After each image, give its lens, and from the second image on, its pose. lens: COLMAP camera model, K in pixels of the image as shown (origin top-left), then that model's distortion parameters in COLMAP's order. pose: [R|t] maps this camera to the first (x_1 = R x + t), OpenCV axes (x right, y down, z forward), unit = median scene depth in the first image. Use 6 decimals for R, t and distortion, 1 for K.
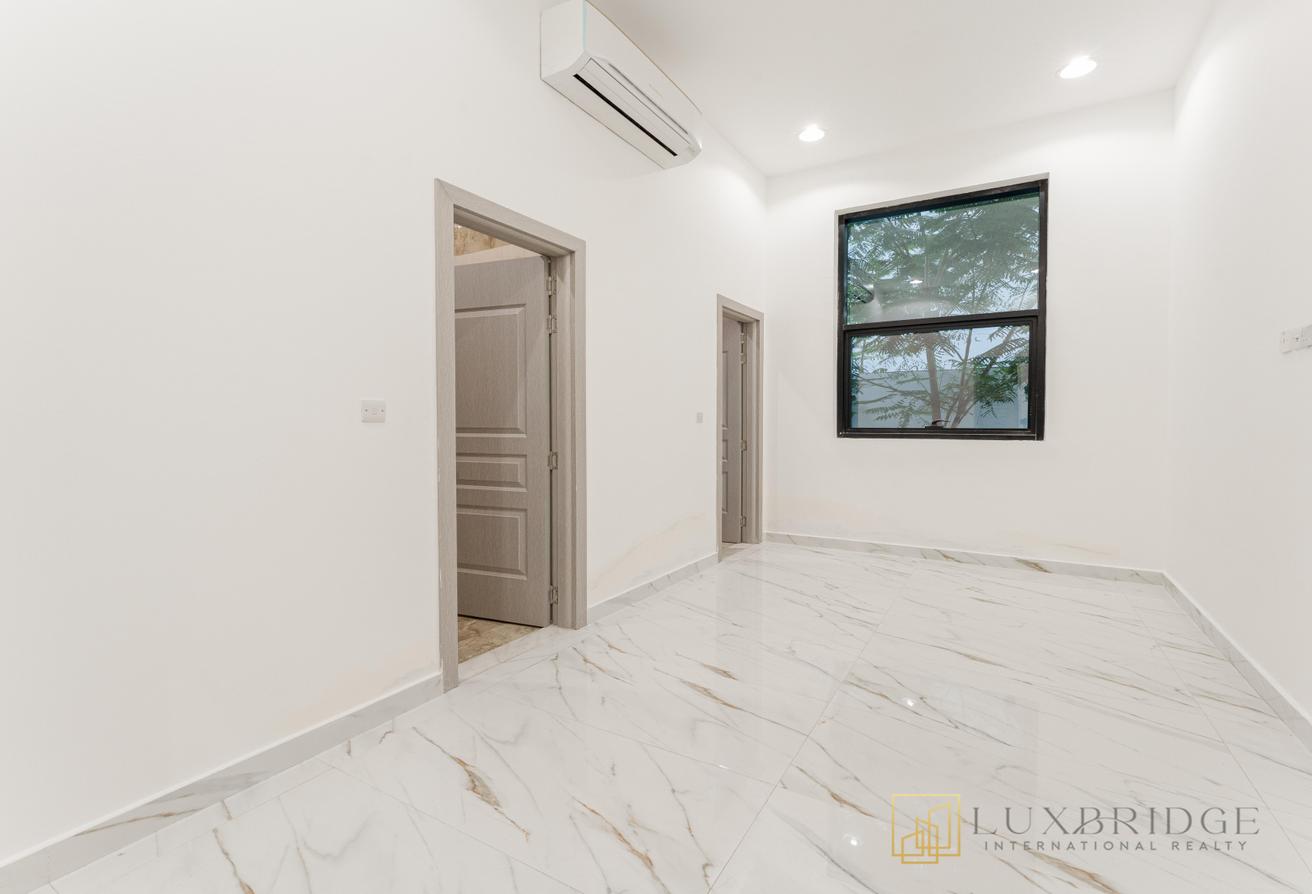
lens RADIAL K [[585.5, 0, 650.4], [0, 585.5, 430.3], [0, 0, 1]] dist [0.000809, 0.000005]
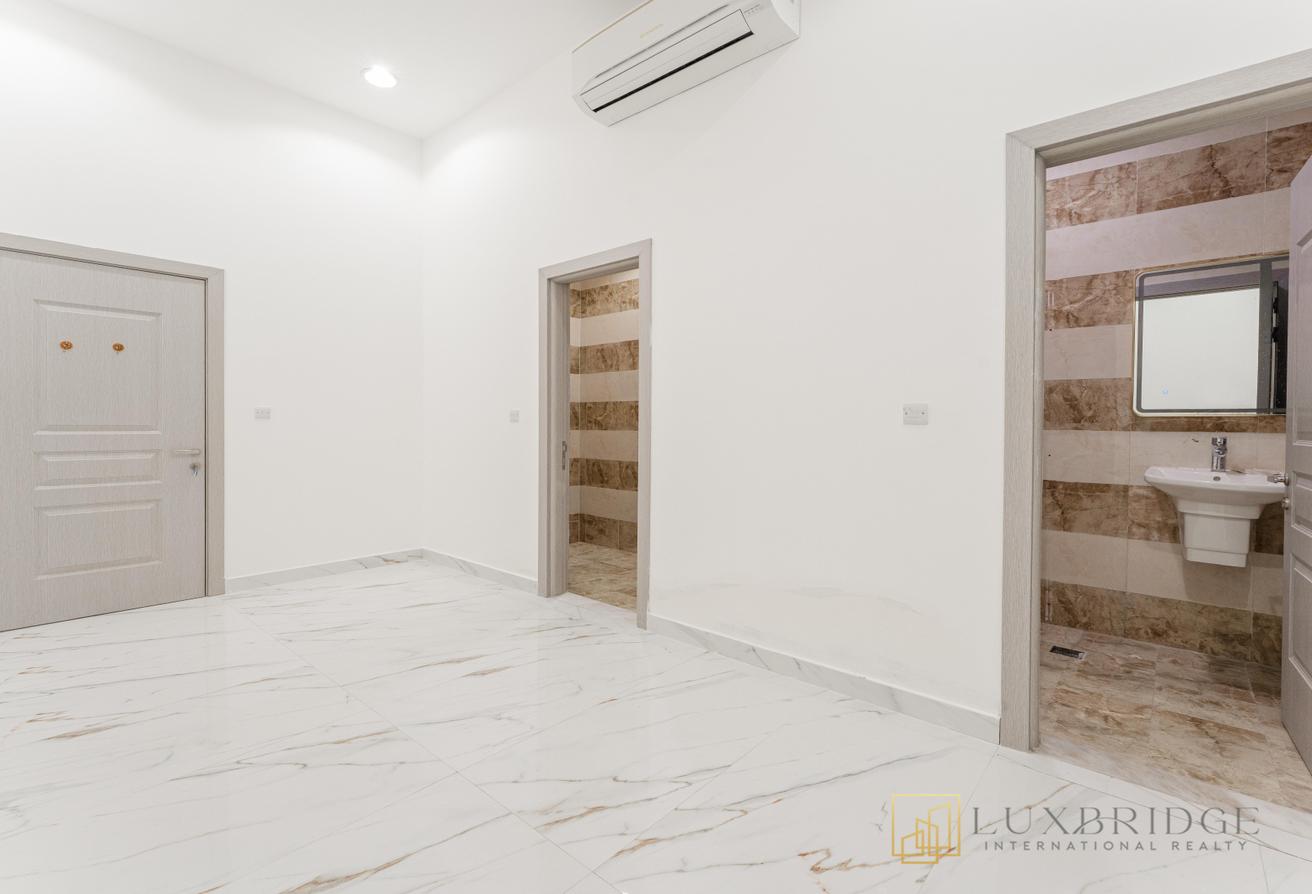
lens RADIAL K [[585.5, 0, 650.4], [0, 585.5, 430.3], [0, 0, 1]] dist [0.000809, 0.000005]
pose [[-0.163801, 0.010652, -0.986436, 1.025357], [-0.022926, 0.999631, 0.014601, -0.018890], [0.986227, 0.025007, -0.163496, 1.390190]]
